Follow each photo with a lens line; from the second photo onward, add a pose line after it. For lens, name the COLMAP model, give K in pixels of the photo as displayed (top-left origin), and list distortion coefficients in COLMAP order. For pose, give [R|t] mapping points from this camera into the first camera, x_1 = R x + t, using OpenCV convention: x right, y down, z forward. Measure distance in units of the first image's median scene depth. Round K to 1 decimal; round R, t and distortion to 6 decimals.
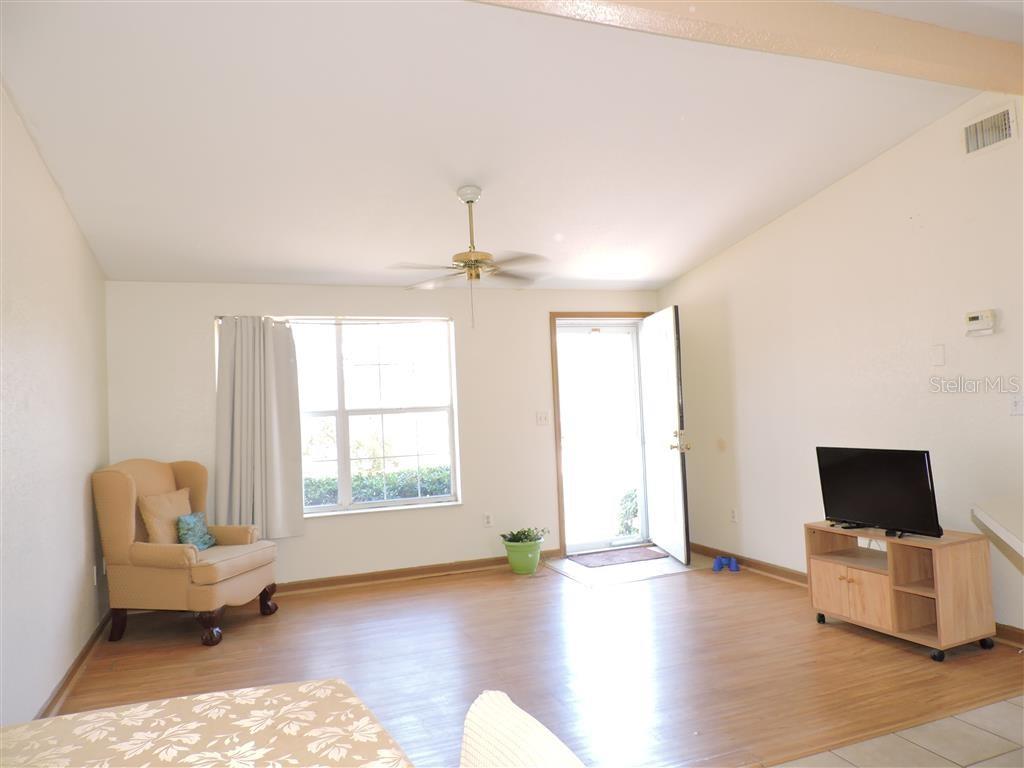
lens RADIAL K [[731.4, 0, 513.1], [0, 731.4, 383.7], [0, 0, 1]] dist [-0.021756, -0.000534]
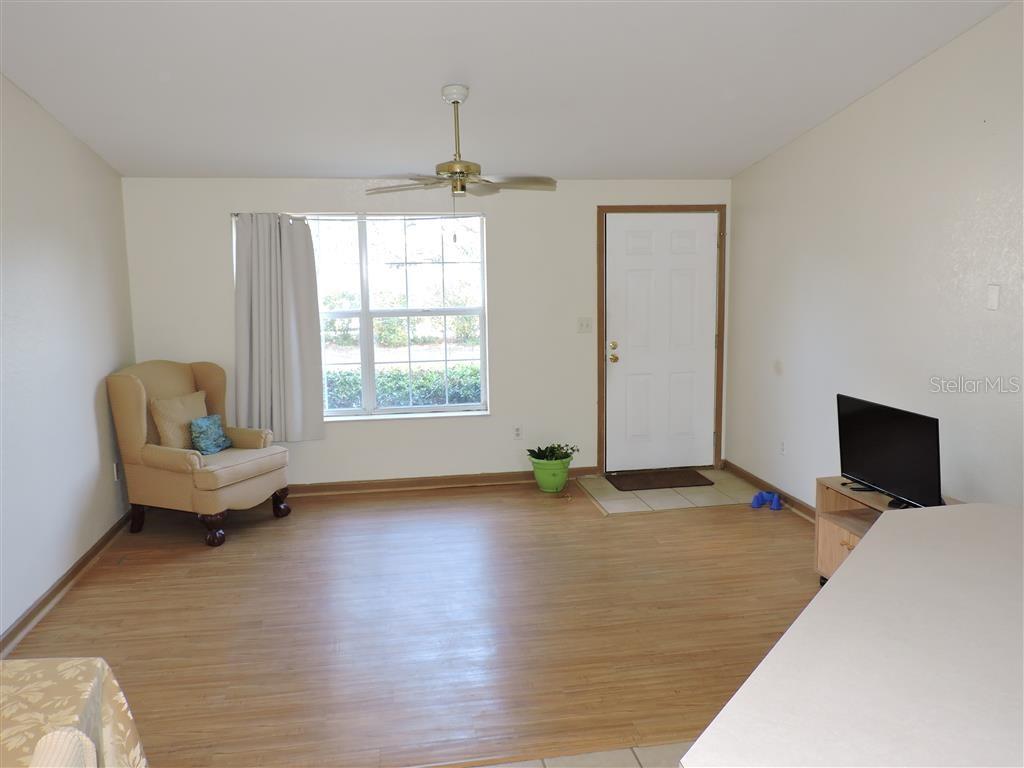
lens RADIAL K [[815.9, 0, 512.0], [0, 815.9, 384.0], [0, 0, 1]] dist [-0.010894, 0.003506]
pose [[0.980801, 0.055249, -0.187020, 0.187804], [-0.020830, 0.983222, 0.181220, -0.080990], [0.193894, -0.173845, 0.965496, -0.010016]]
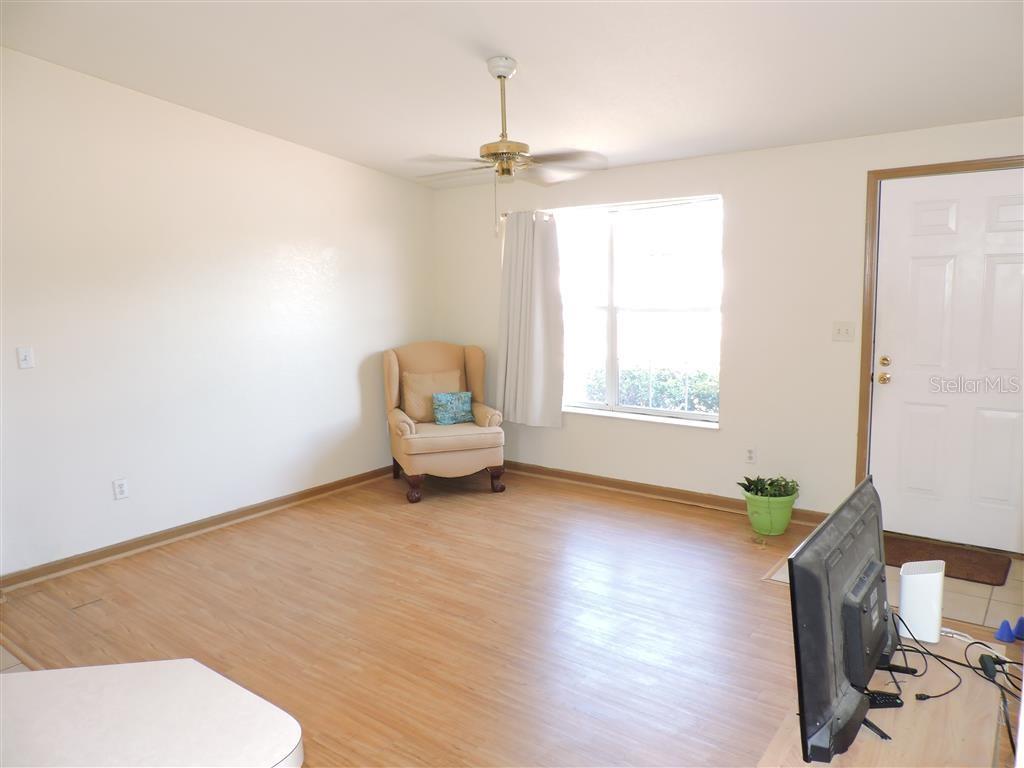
lens RADIAL K [[726.6, 0, 521.6], [0, 726.6, 386.1], [0, 0, 1]] dist [-0.006092, 0.006838]
pose [[0.523196, 0.155859, -0.837838, 0.598872], [0.030281, 0.979113, 0.201049, -0.064417], [0.851674, -0.130559, 0.507549, 0.494107]]
